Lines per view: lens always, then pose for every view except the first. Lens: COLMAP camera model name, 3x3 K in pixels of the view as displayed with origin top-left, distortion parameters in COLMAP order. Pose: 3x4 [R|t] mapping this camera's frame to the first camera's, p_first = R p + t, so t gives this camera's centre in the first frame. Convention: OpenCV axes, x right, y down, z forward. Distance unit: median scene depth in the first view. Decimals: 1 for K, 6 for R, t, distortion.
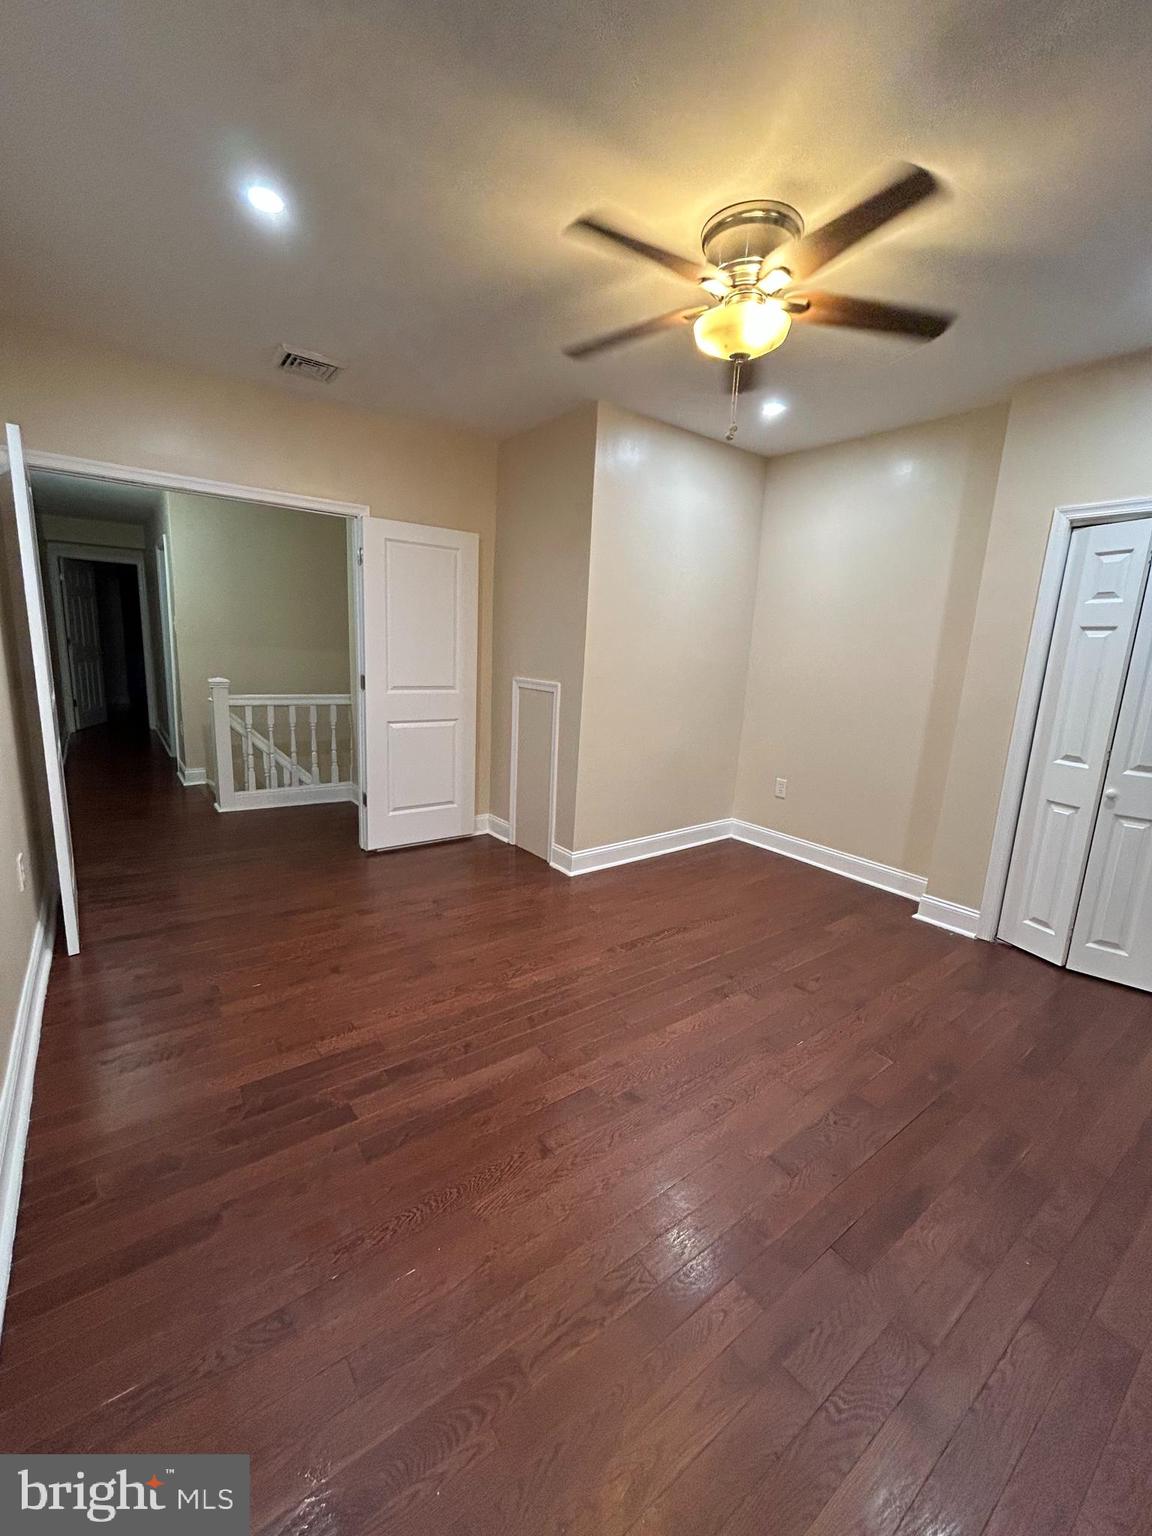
lens RADIAL K [[625.4, 0, 573.9], [0, 625.4, 760.2], [0, 0, 1]] dist [-0.000372, -0.000002]
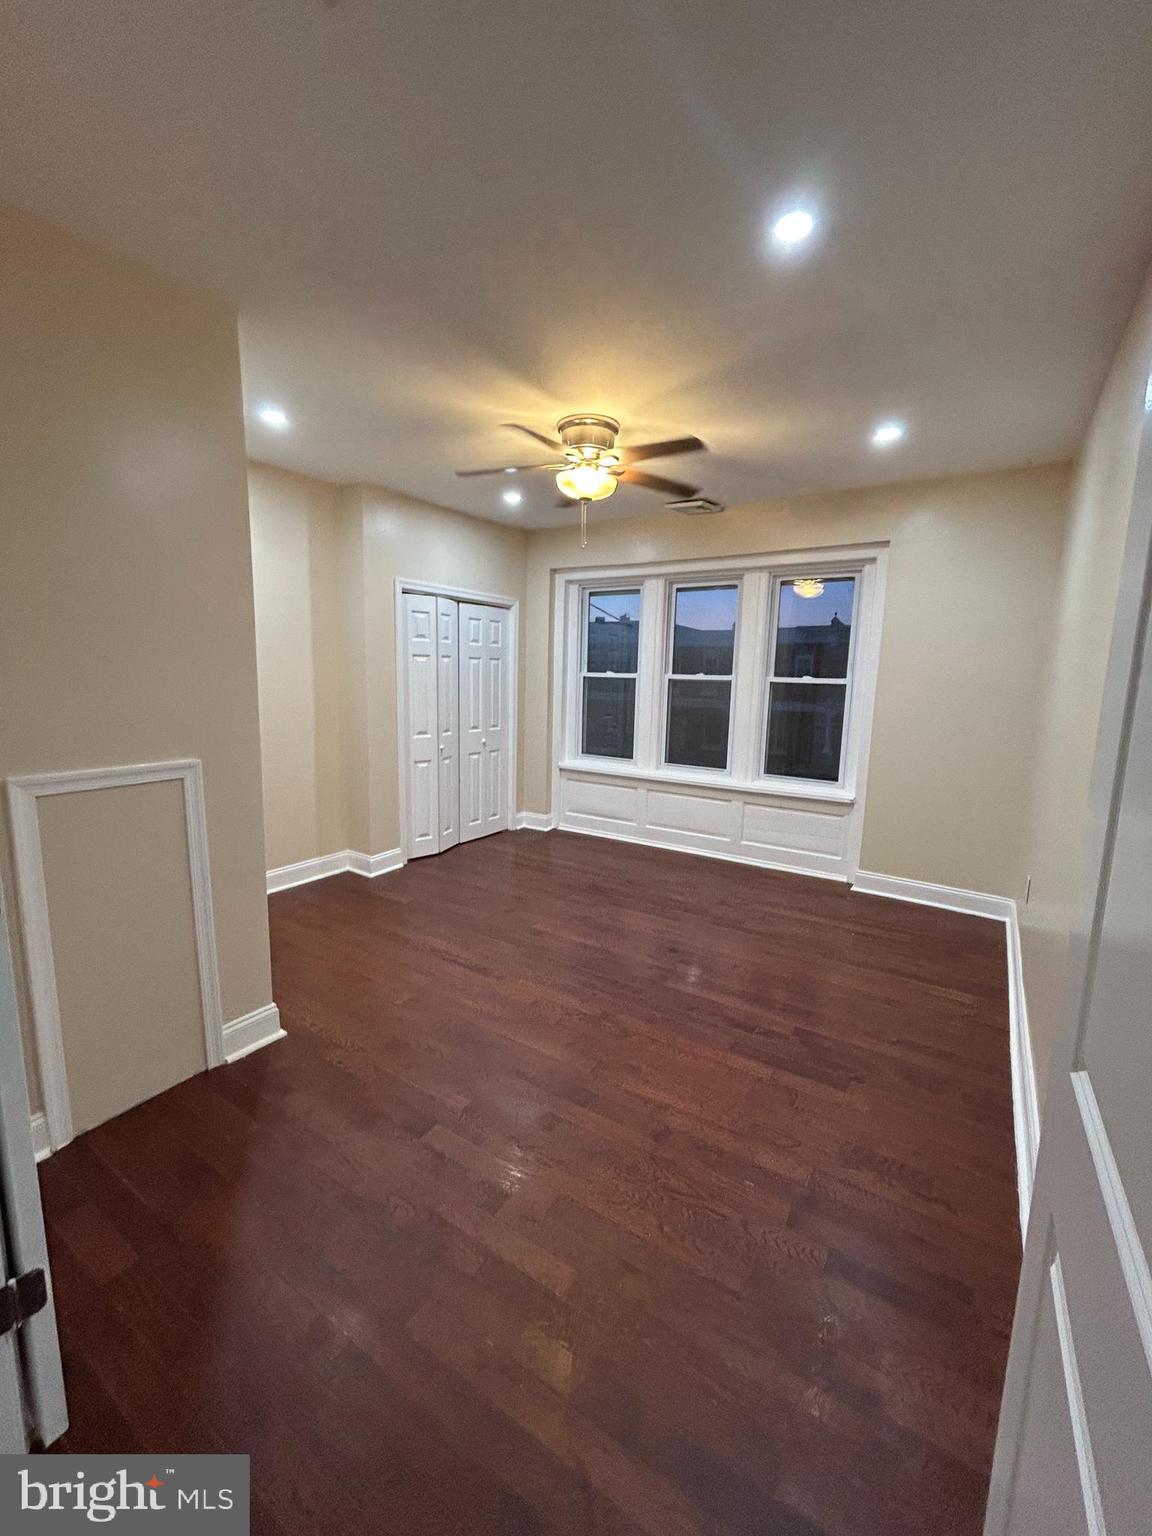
lens RADIAL K [[625.4, 0, 573.9], [0, 625.4, 760.2], [0, 0, 1]] dist [-0.000372, -0.000002]
pose [[-0.336615, -0.186964, 0.922895, -0.908876], [0.140672, 0.959108, 0.245609, -0.291648], [-0.931076, 0.212501, -0.296549, 1.156169]]
